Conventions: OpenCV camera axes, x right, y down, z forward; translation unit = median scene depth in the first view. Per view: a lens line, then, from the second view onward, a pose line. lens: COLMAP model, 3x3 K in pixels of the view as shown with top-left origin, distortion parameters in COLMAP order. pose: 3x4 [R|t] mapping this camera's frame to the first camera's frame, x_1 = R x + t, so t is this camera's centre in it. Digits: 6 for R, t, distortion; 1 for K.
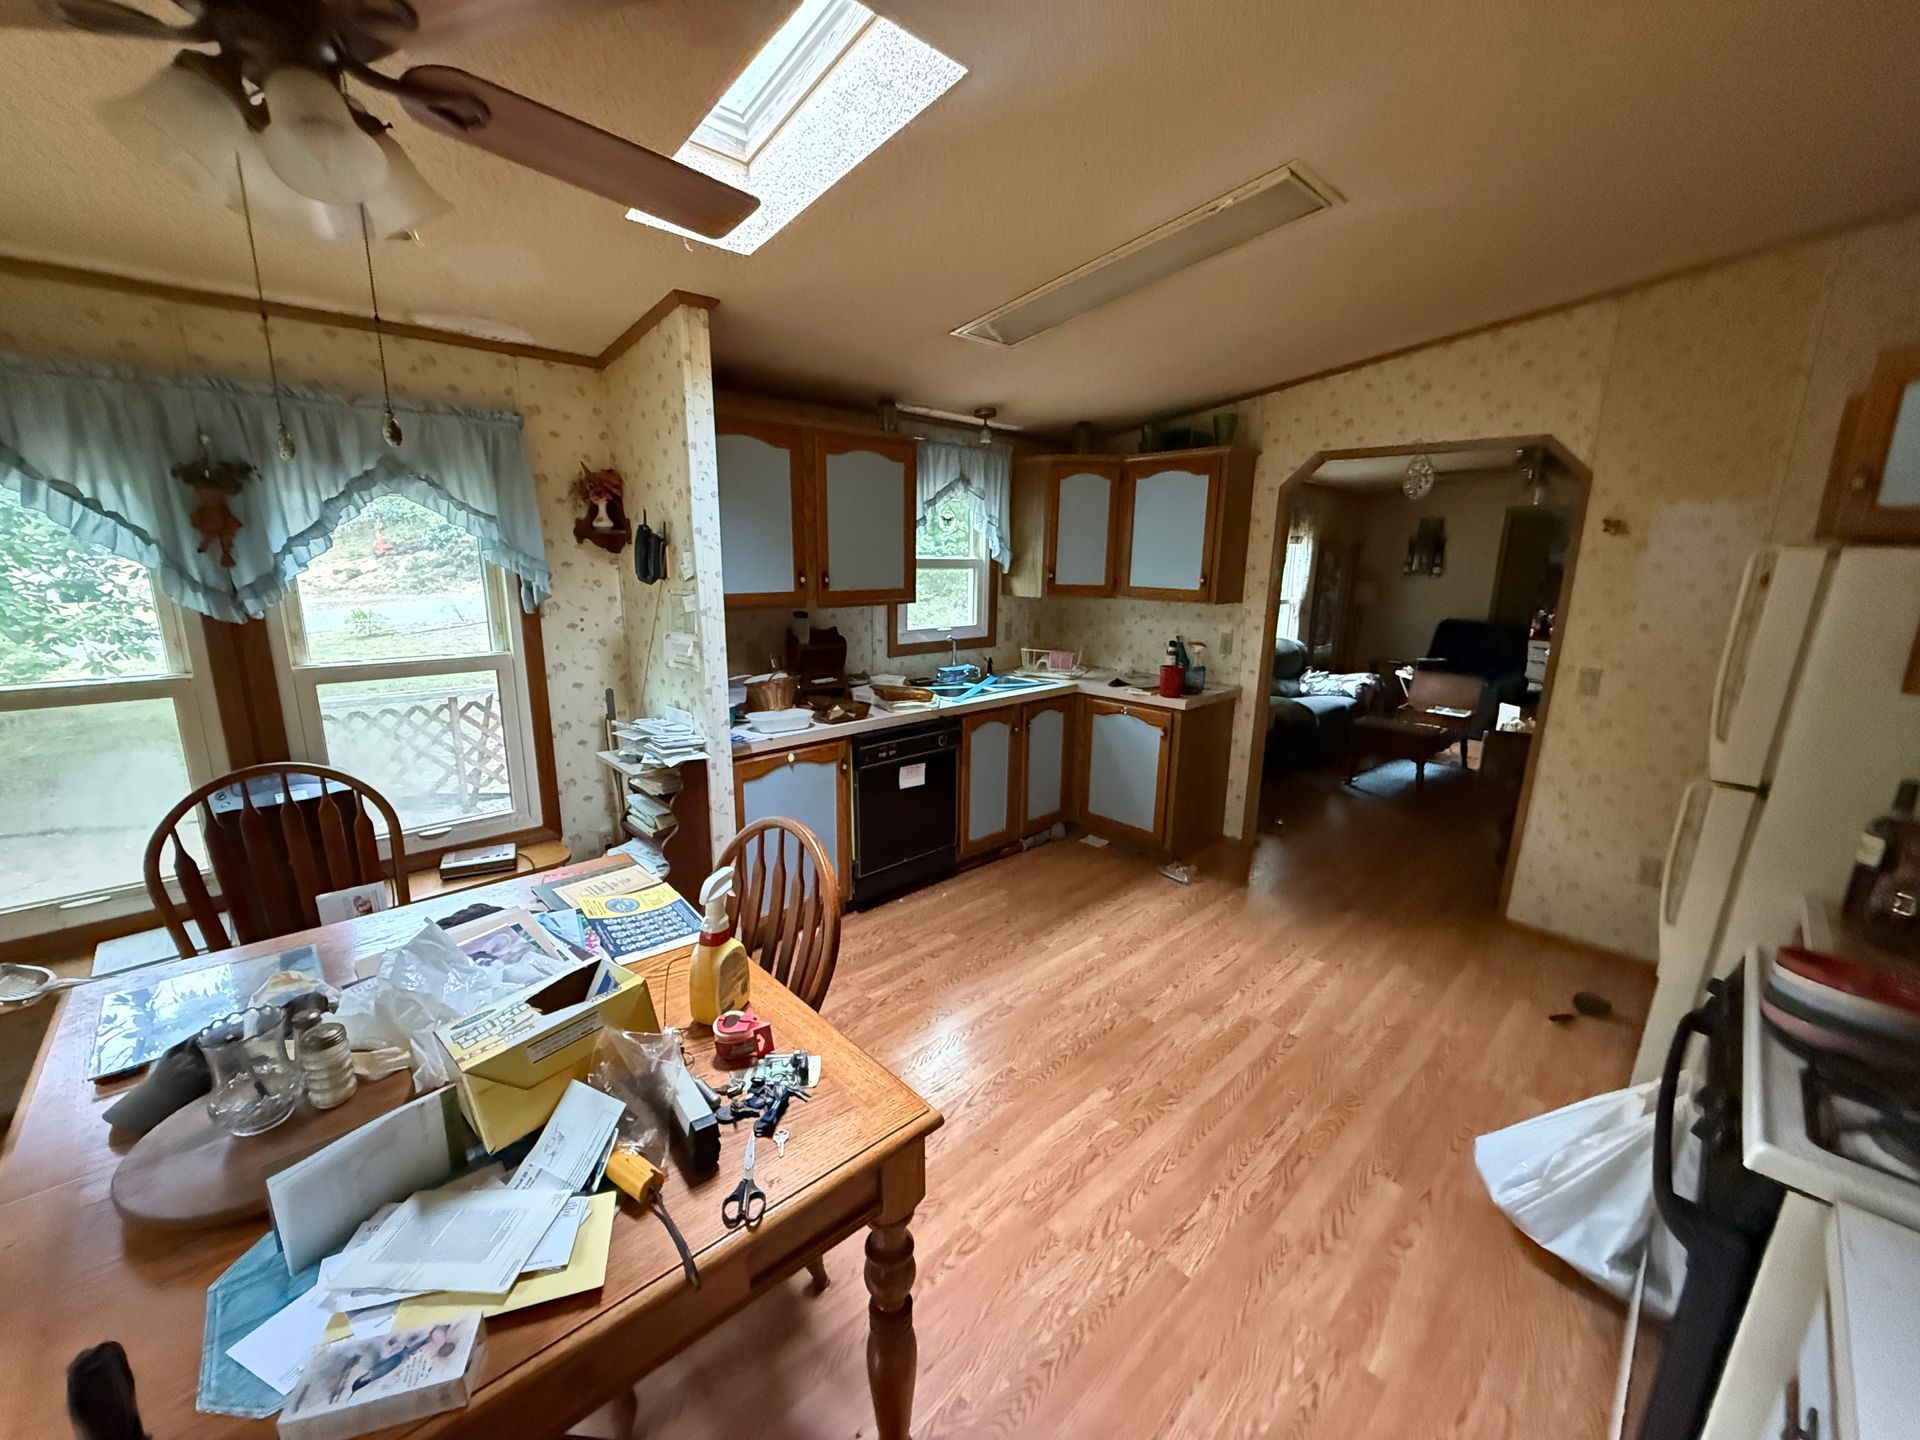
lens RADIAL K [[761.2, 0, 956.2], [0, 761.2, 722.8], [0, 0, 1]] dist [0.000595, -0.000062]
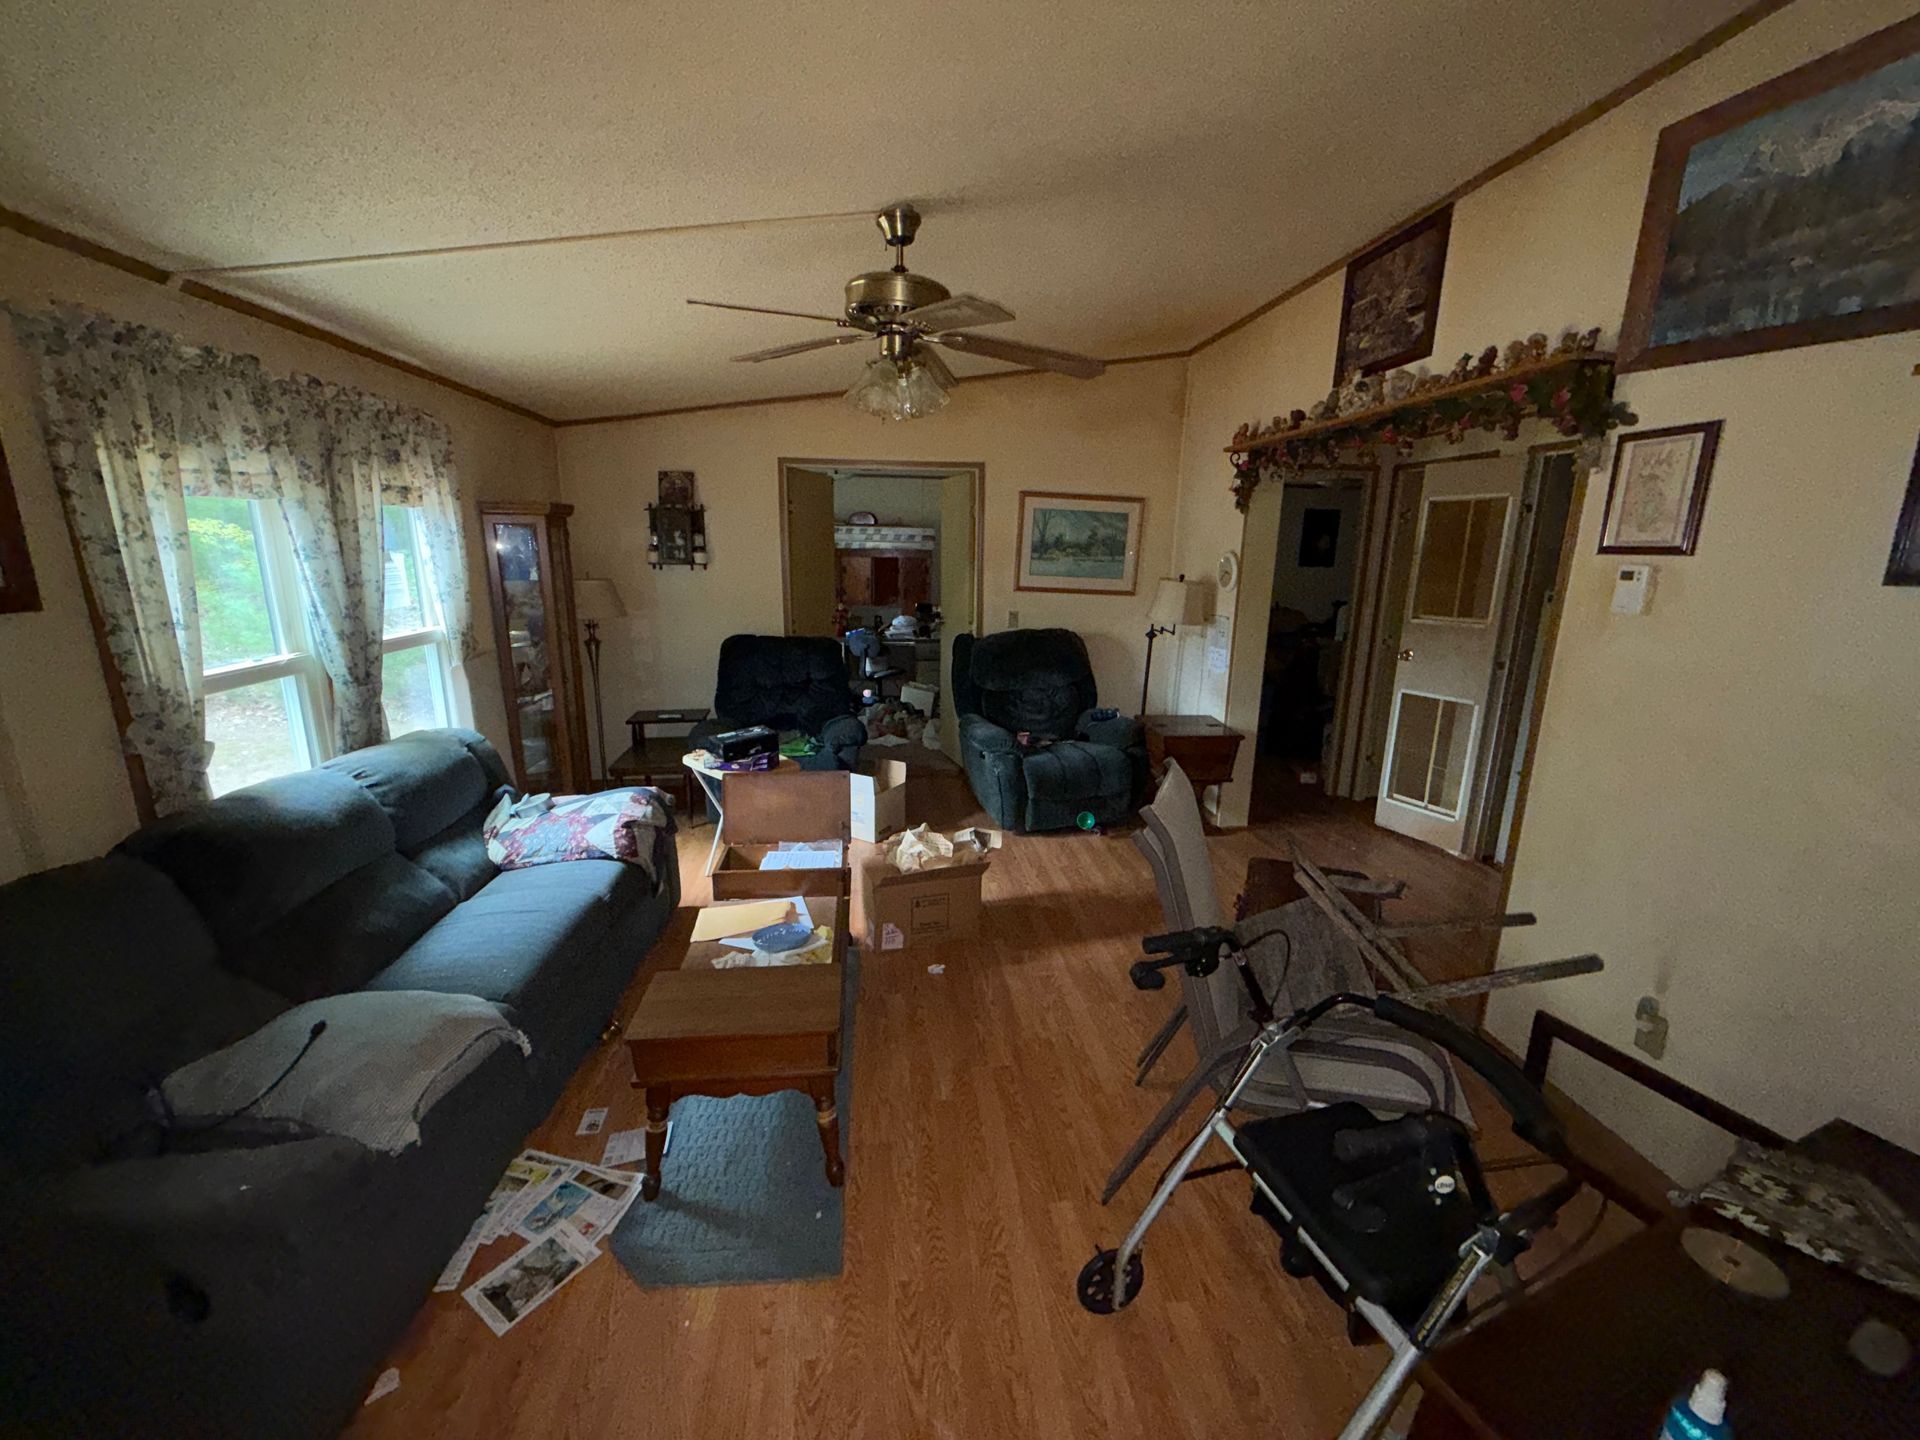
lens RADIAL K [[761.2, 0, 956.2], [0, 761.2, 722.8], [0, 0, 1]] dist [0.000595, -0.000062]
pose [[0.613414, -0.188973, 0.766820, 0.762372], [0.169544, 0.979823, 0.105839, -0.291794], [-0.771348, 0.065087, 0.633076, 1.341429]]
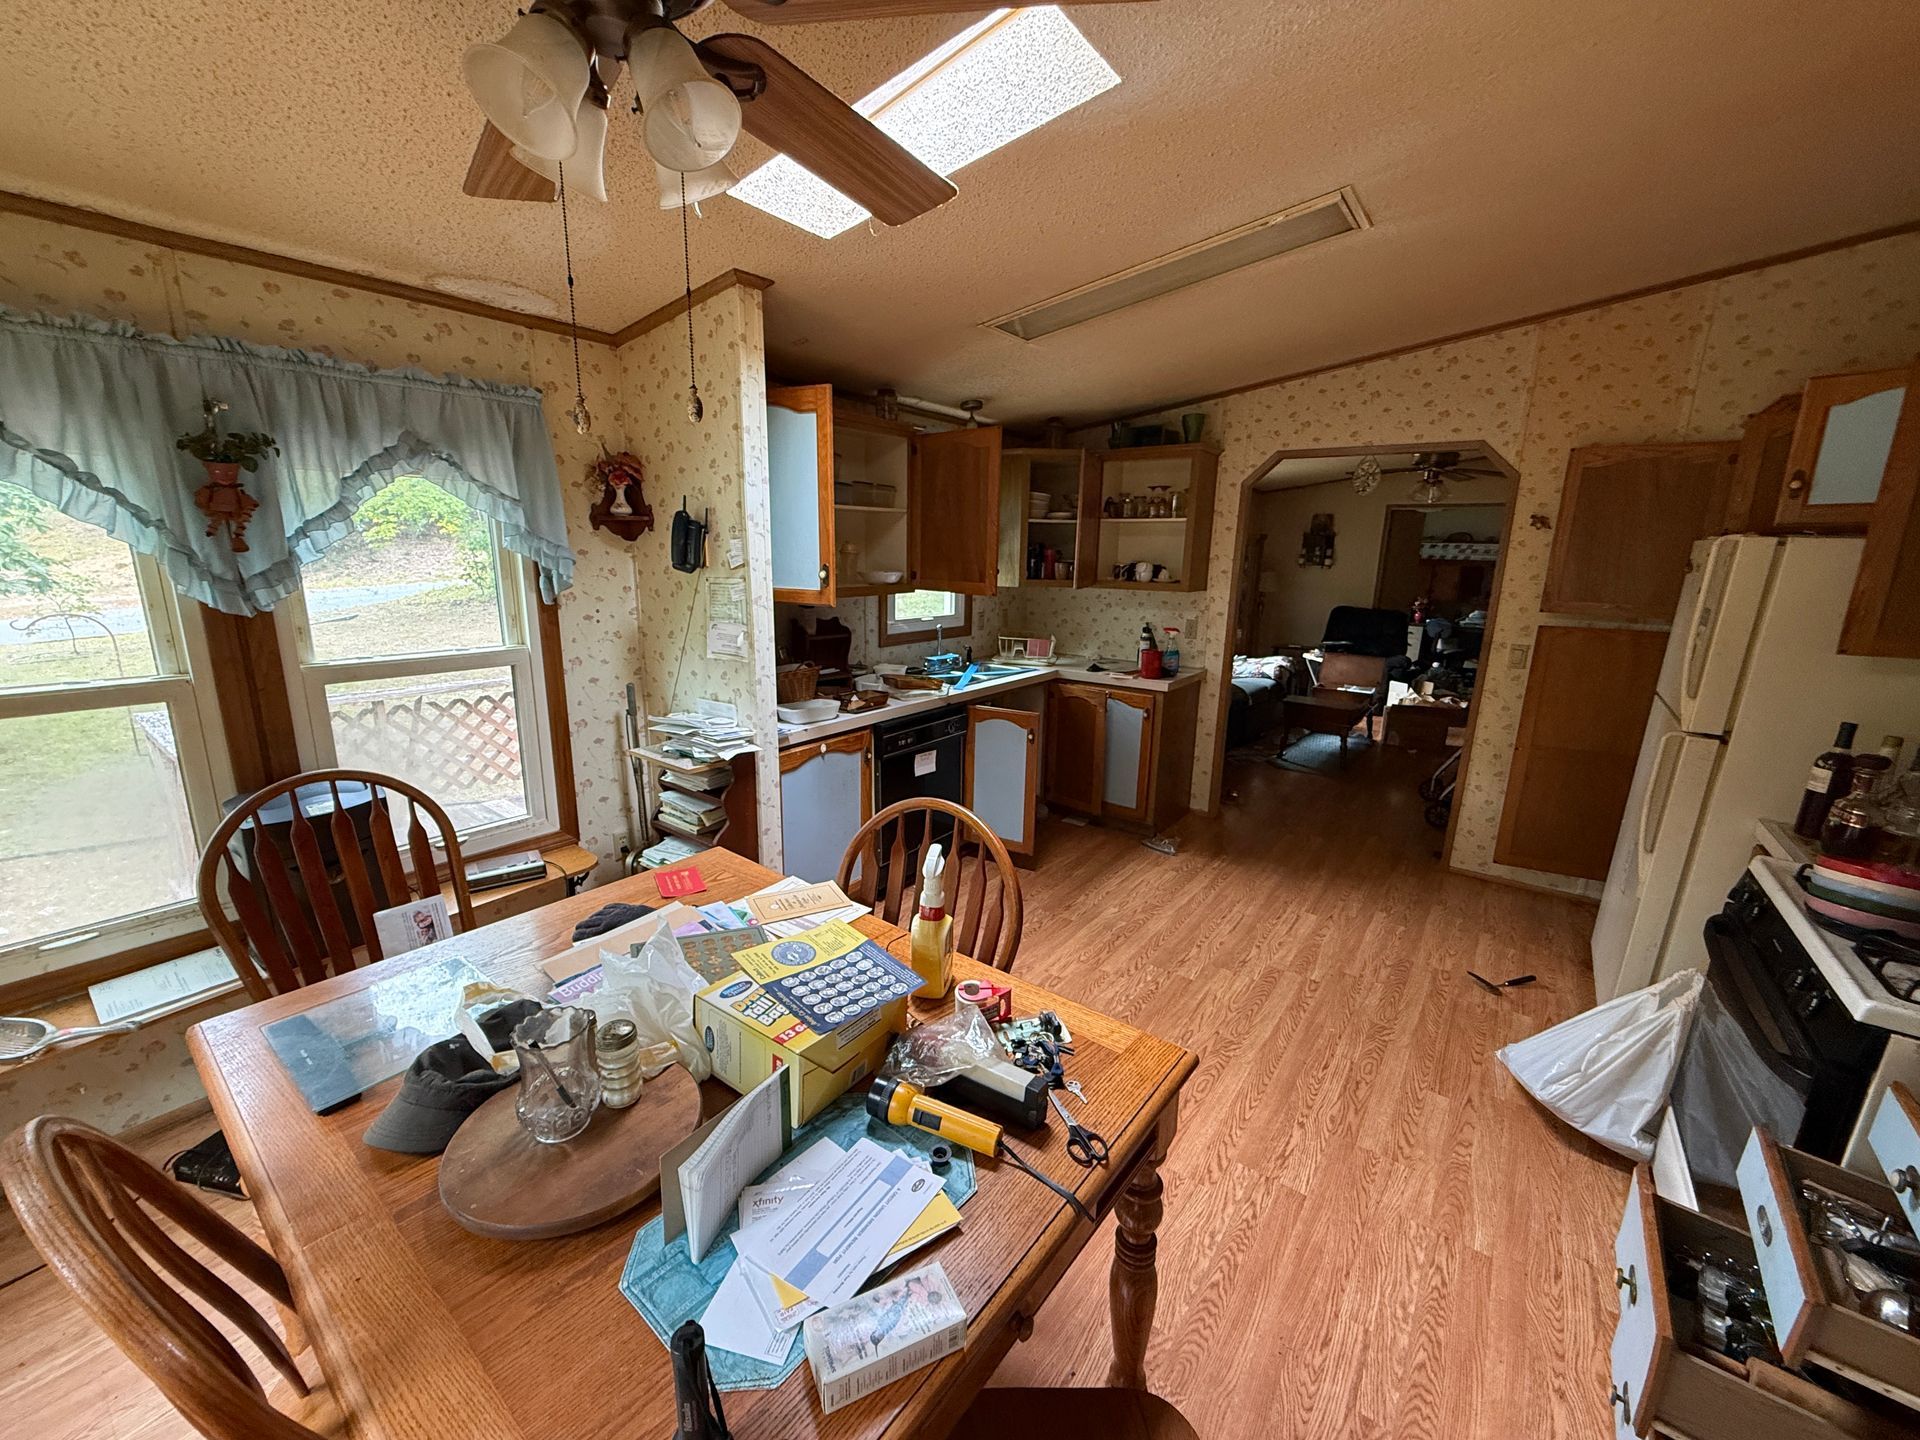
lens RADIAL K [[761.2, 0, 956.2], [0, 761.2, 722.8], [0, 0, 1]] dist [0.000595, -0.000062]
pose [[0.987196, -0.033022, 0.156056, -0.226678], [0.031734, 0.999439, 0.010738, 0.008677], [-0.156323, -0.005649, 0.987690, -0.007492]]
